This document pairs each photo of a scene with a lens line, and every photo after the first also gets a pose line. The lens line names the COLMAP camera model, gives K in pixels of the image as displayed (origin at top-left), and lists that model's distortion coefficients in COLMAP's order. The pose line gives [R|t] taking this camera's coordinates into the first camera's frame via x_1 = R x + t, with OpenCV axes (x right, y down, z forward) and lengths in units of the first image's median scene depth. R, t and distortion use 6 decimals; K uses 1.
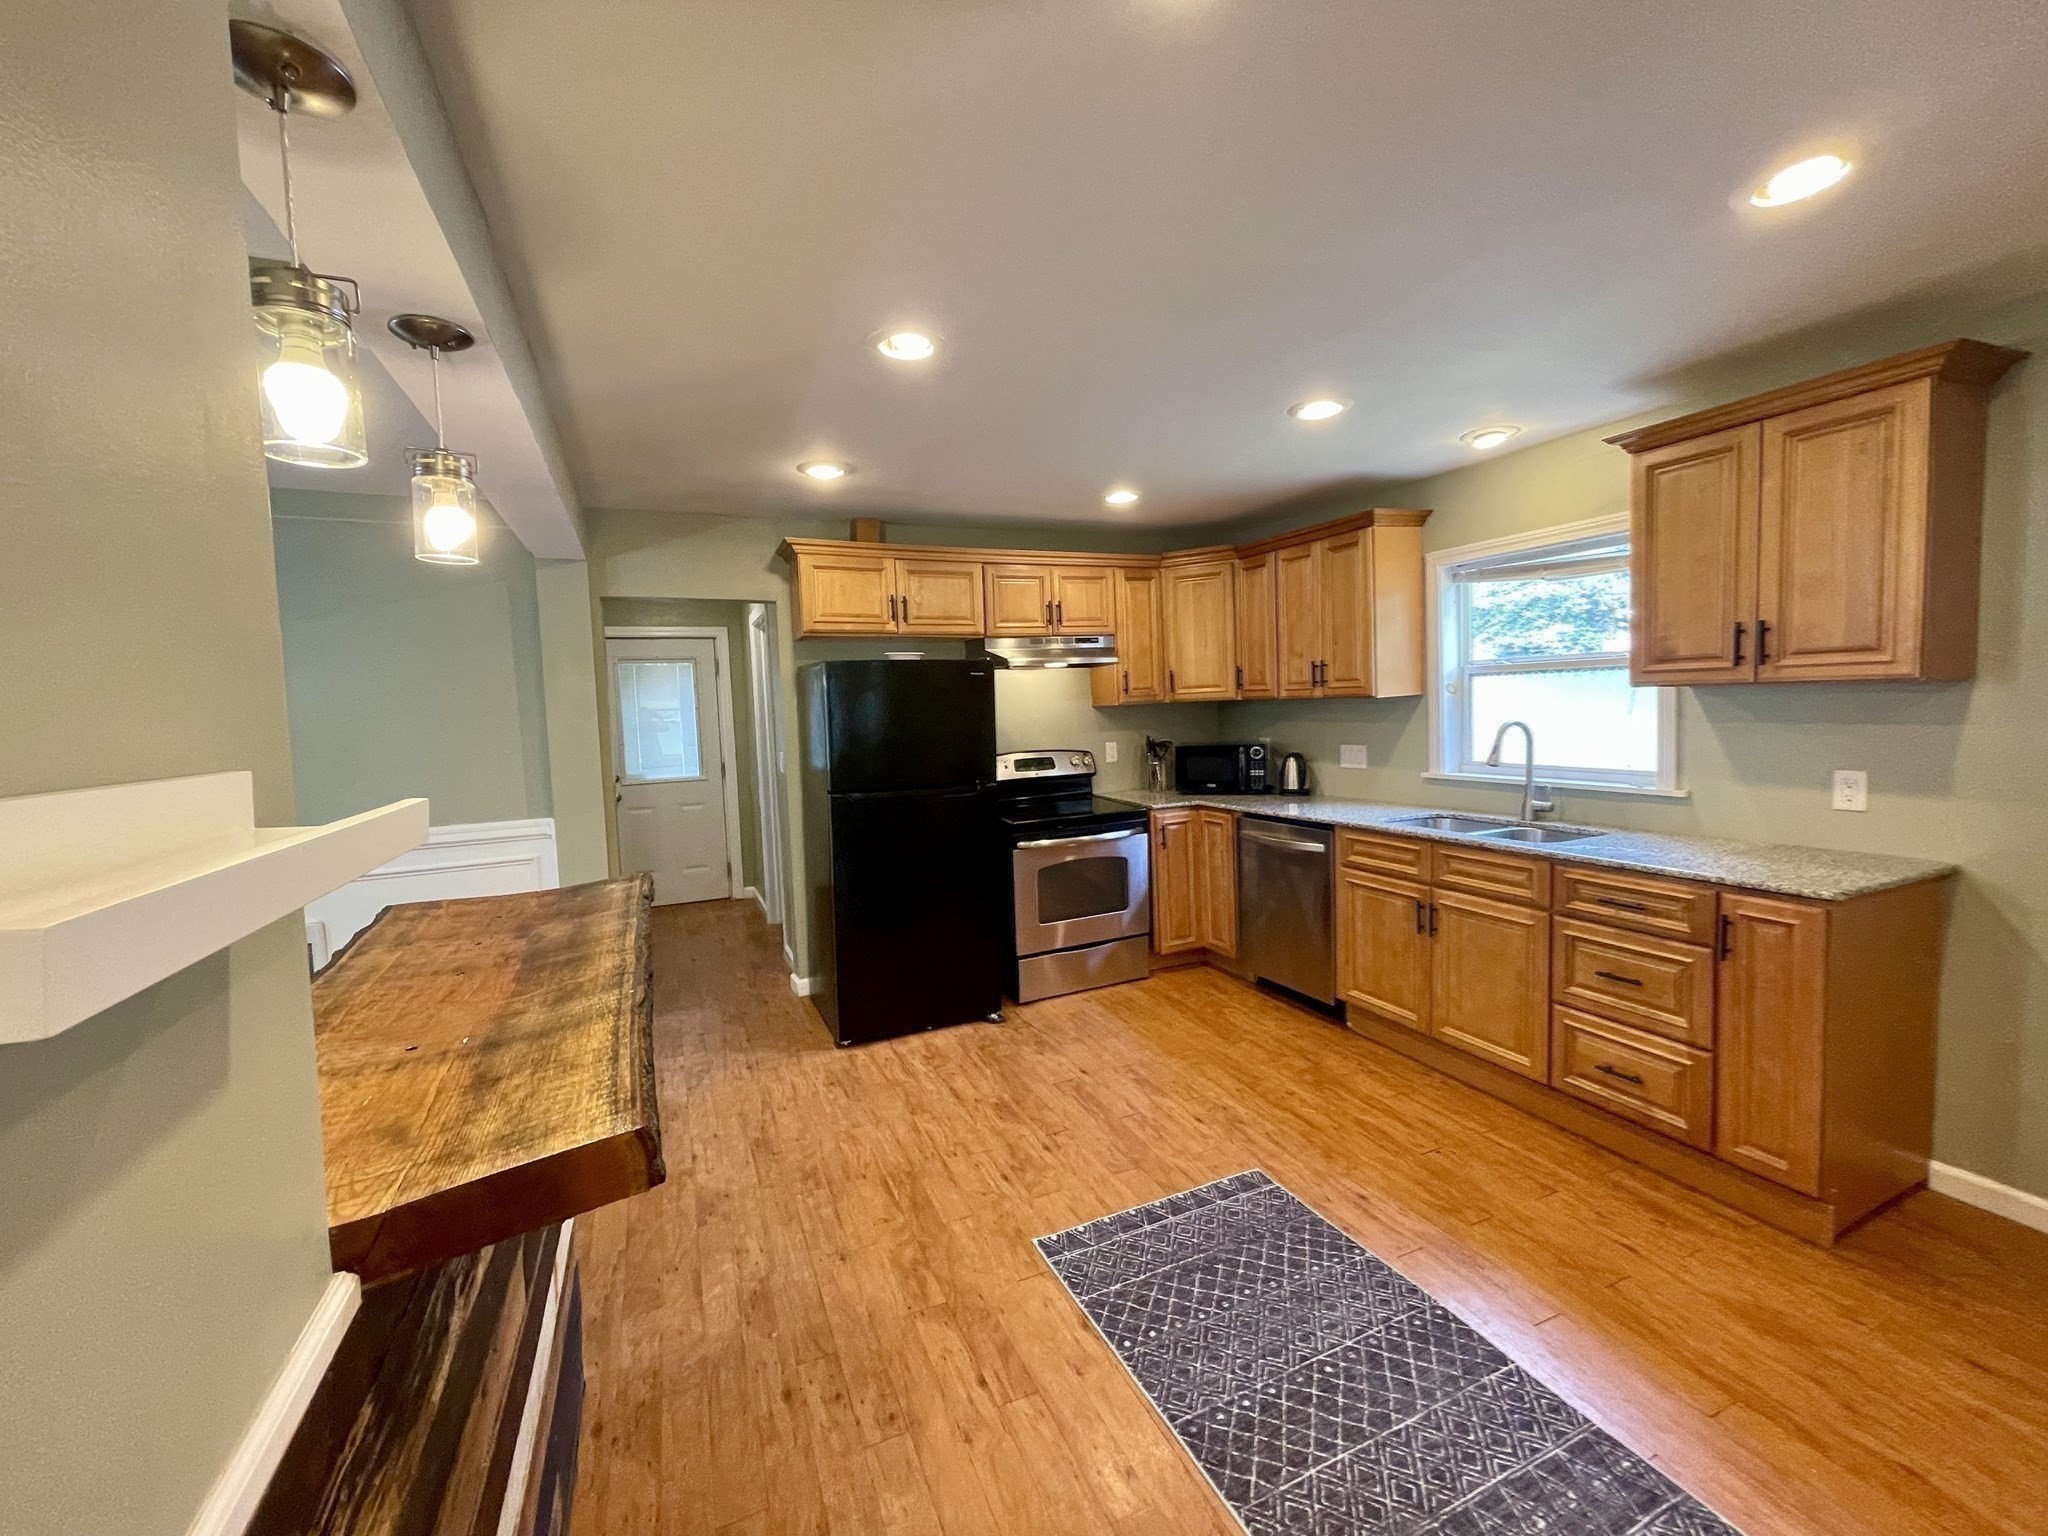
lens RADIAL K [[833.8, 0, 1029.3], [0, 833.8, 761.1], [0, 0, 1]] dist [0.000668, 0.000028]
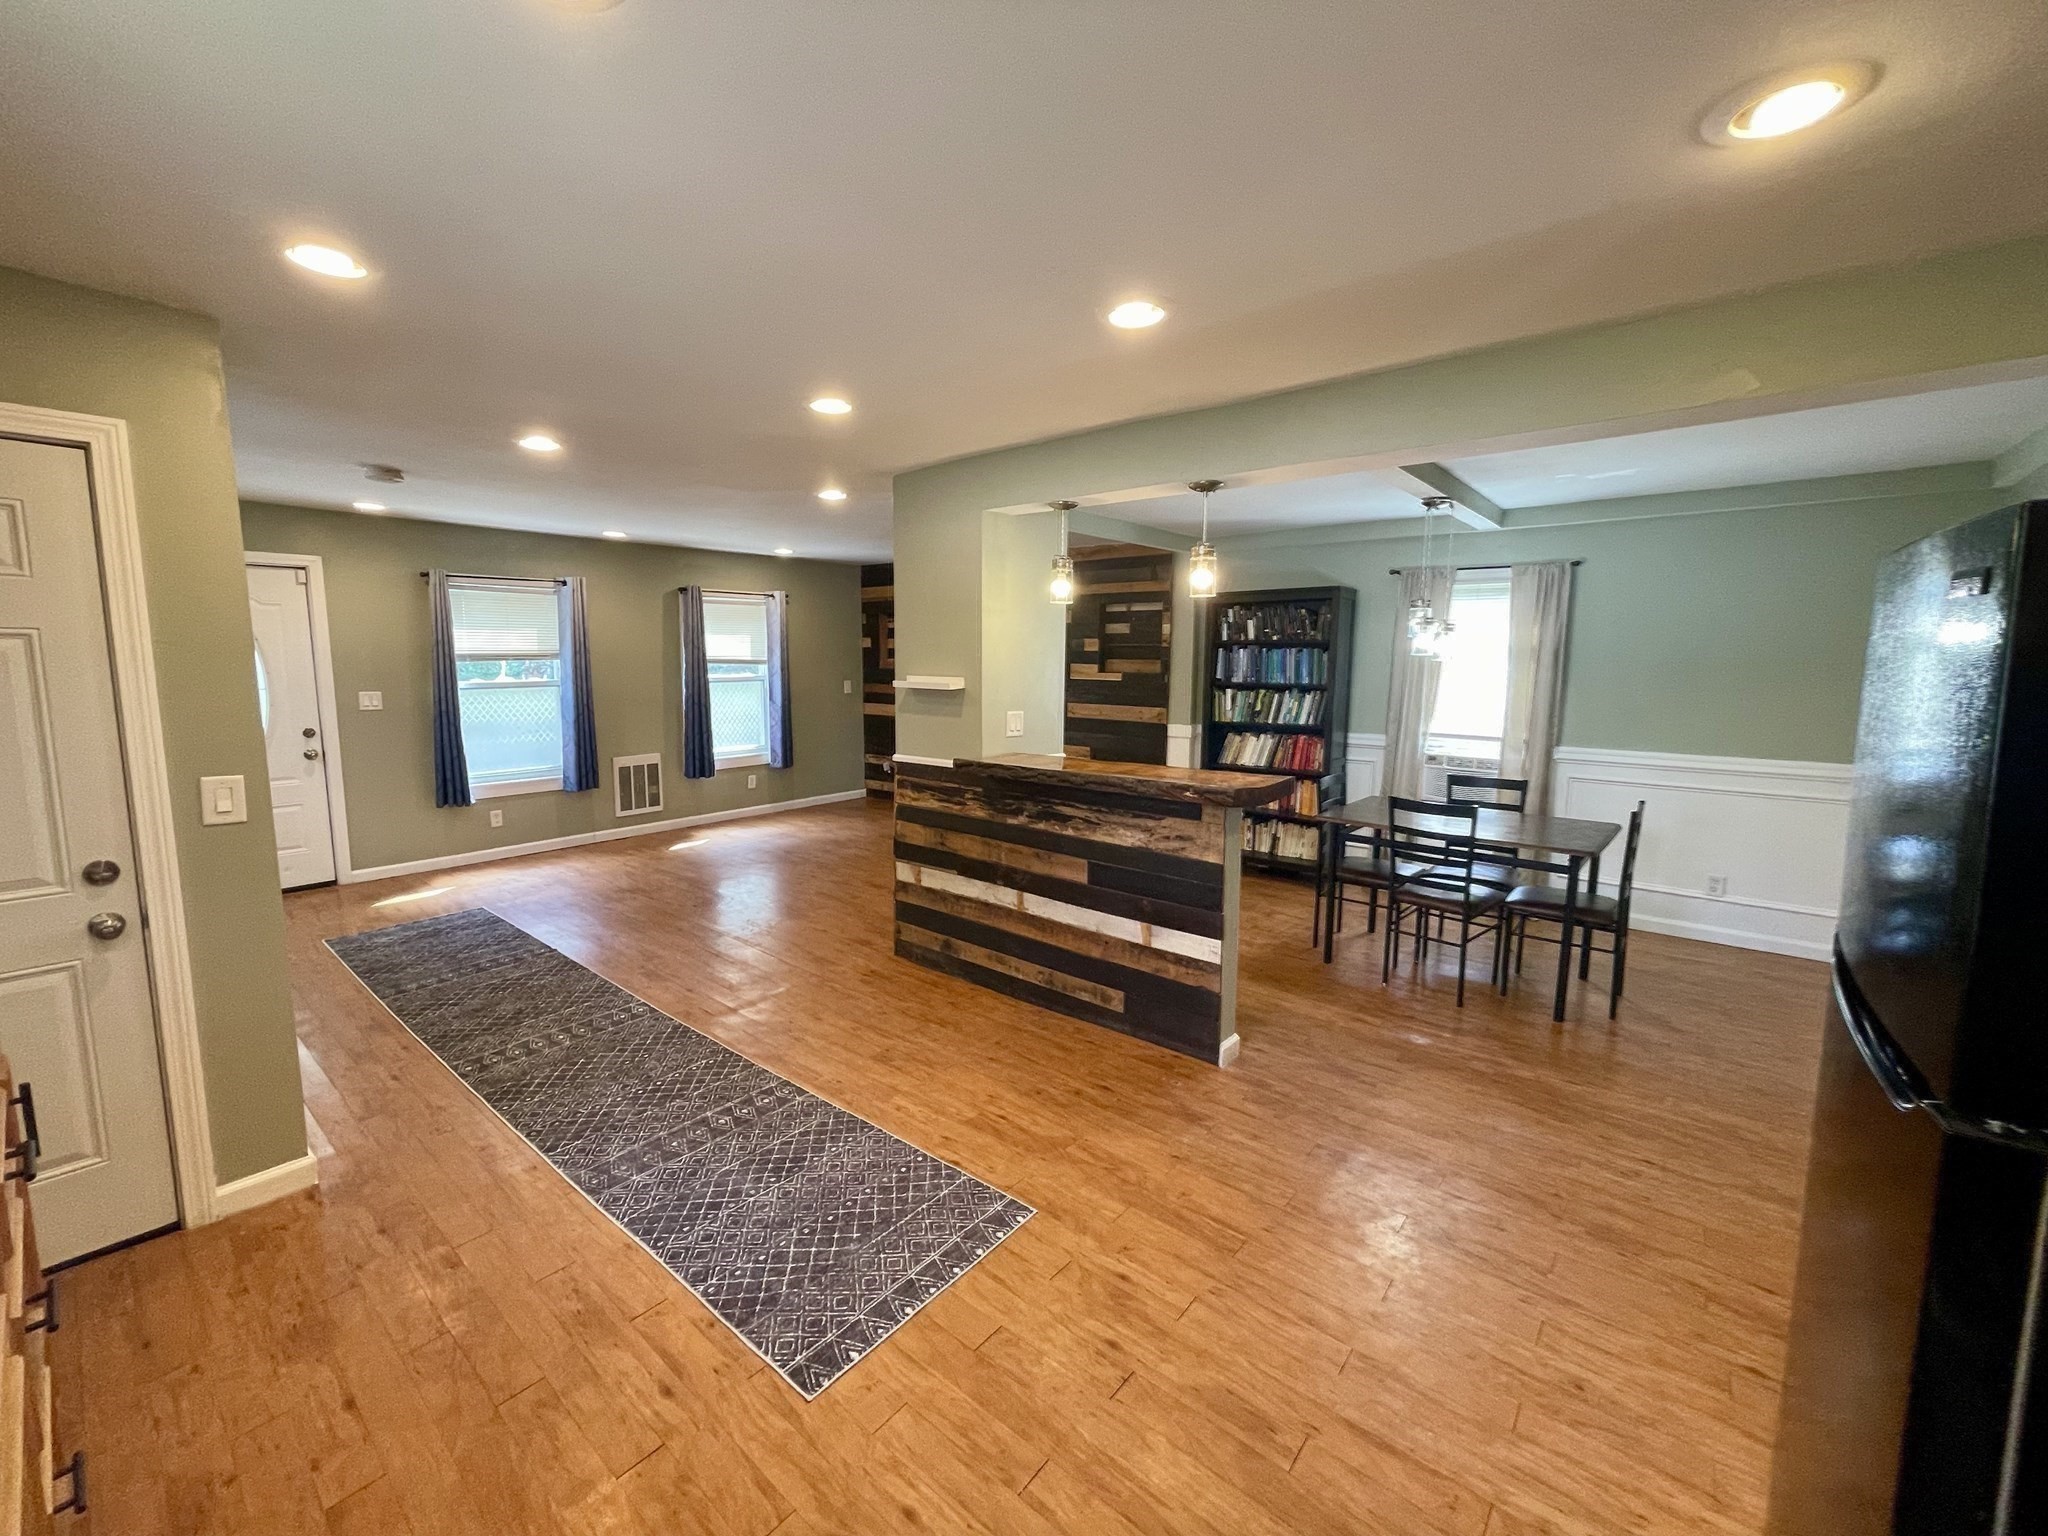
lens RADIAL K [[833.8, 0, 1020.9], [0, 833.8, 762.4], [0, 0, 1]] dist [0.000668, 0.000028]
pose [[-0.898844, 0.085502, -0.429848, 0.447076], [-0.001870, 0.980028, 0.198850, -0.183569], [0.438266, 0.179539, -0.880732, 1.931370]]
